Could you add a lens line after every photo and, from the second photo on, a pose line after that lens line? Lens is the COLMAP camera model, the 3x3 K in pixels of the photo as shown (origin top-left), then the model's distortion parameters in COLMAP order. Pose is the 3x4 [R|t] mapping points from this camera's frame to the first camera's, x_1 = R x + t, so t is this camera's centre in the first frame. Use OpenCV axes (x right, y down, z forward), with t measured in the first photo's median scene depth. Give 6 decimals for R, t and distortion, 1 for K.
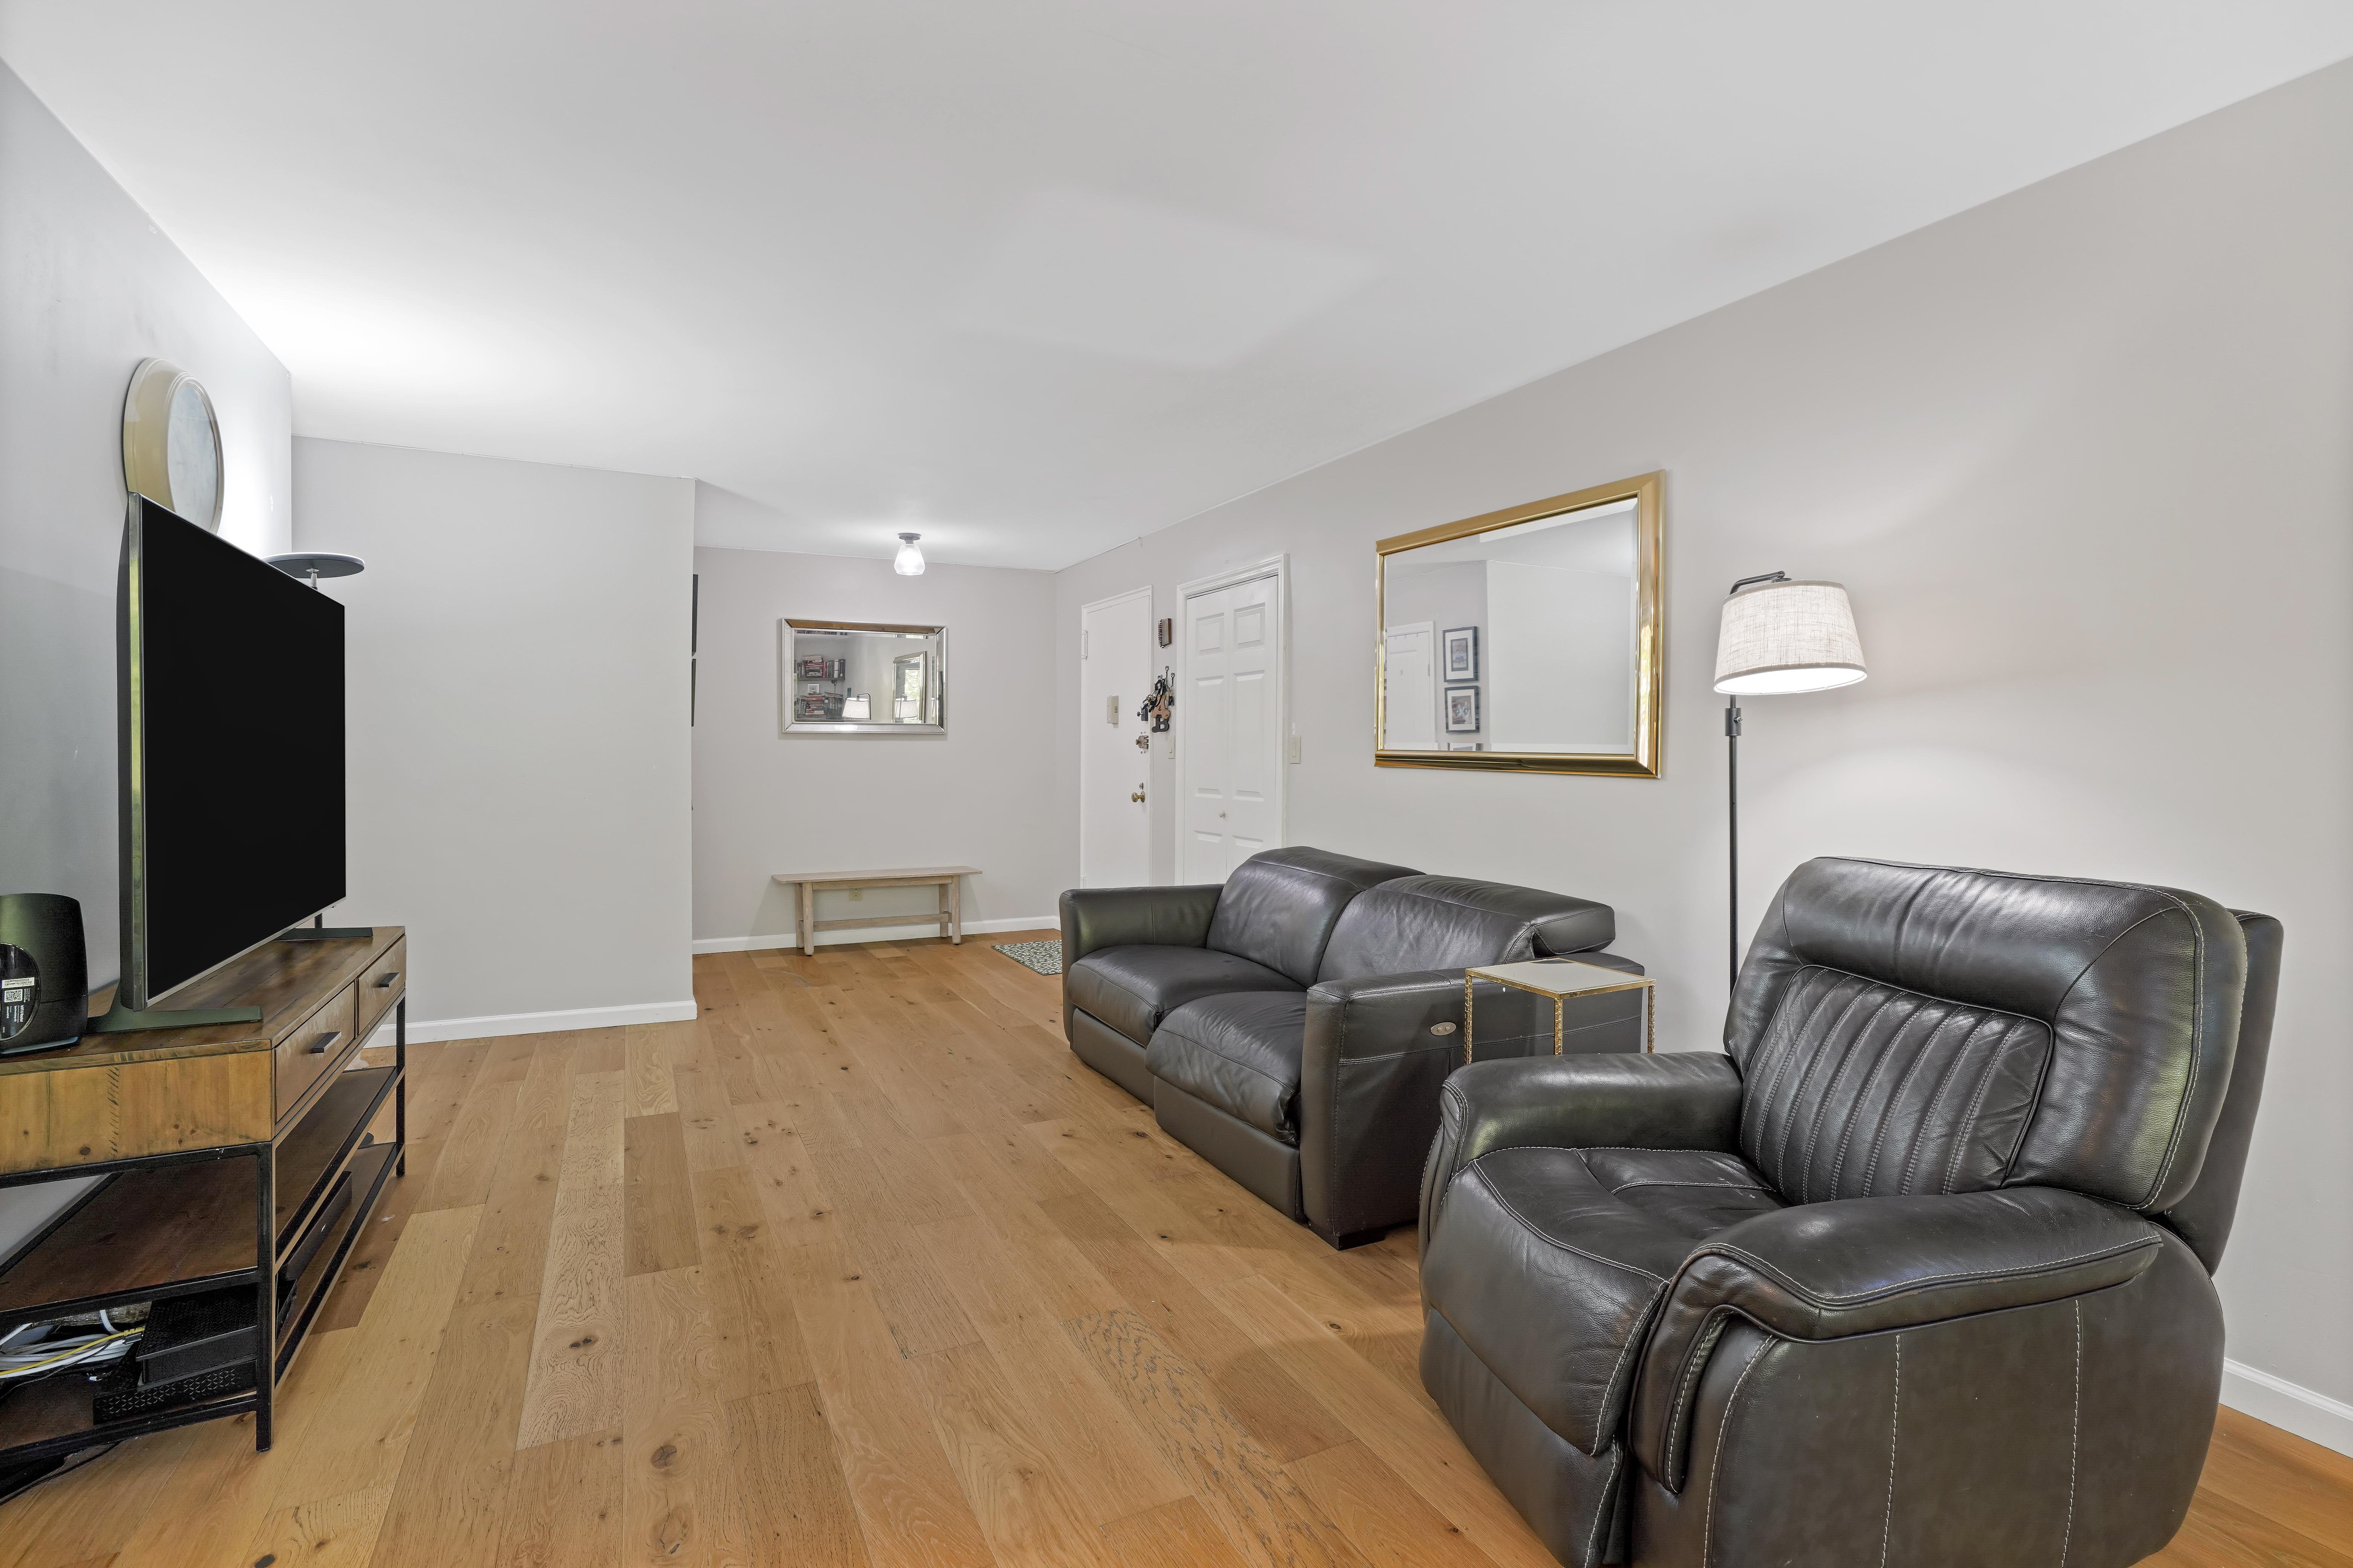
lens RADIAL K [[1091.3, 0, 1197.2], [0, 1091.3, 773.1], [0, 0, 1]] dist [-0.051100, 0.019752]
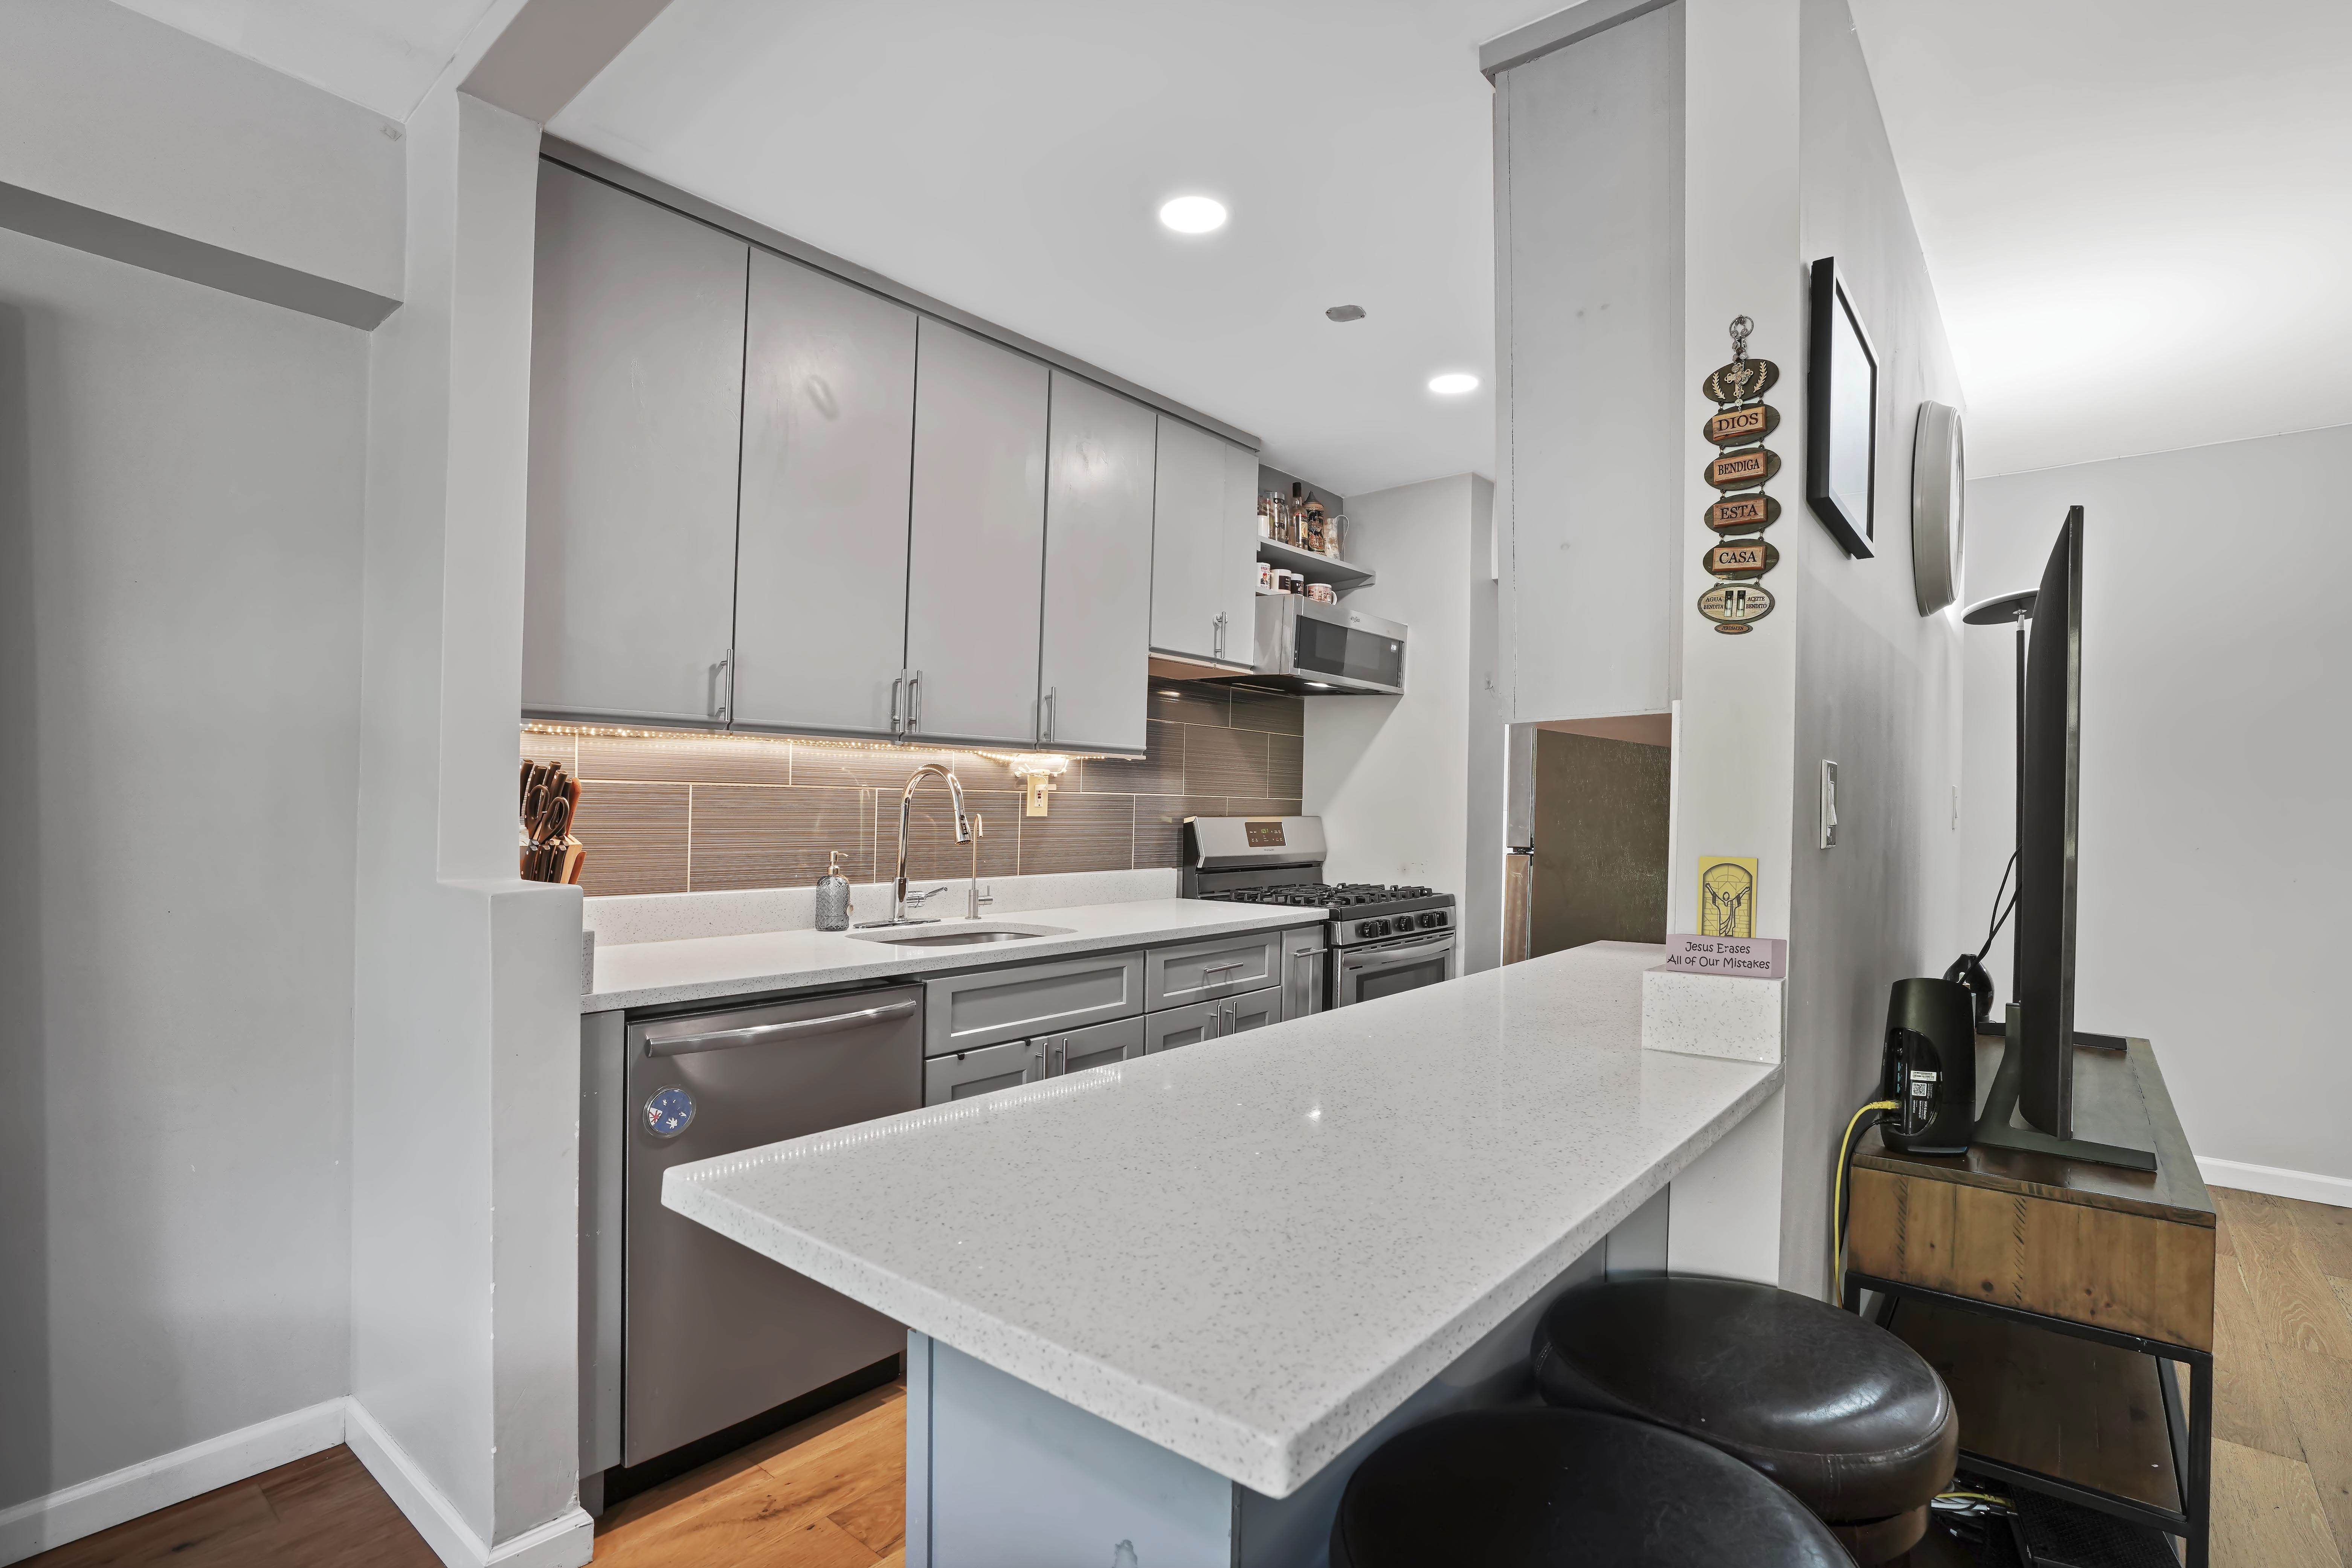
lens RADIAL K [[1123.8, 0, 1195.6], [0, 1123.8, 807.9], [0, 0, 1]] dist [-0.021510, 0.001832]
pose [[0.387890, -0.007961, -0.921671, -0.250487], [-0.018474, 0.999695, -0.016410, -0.002299], [0.921521, 0.023392, 0.387624, 0.025332]]
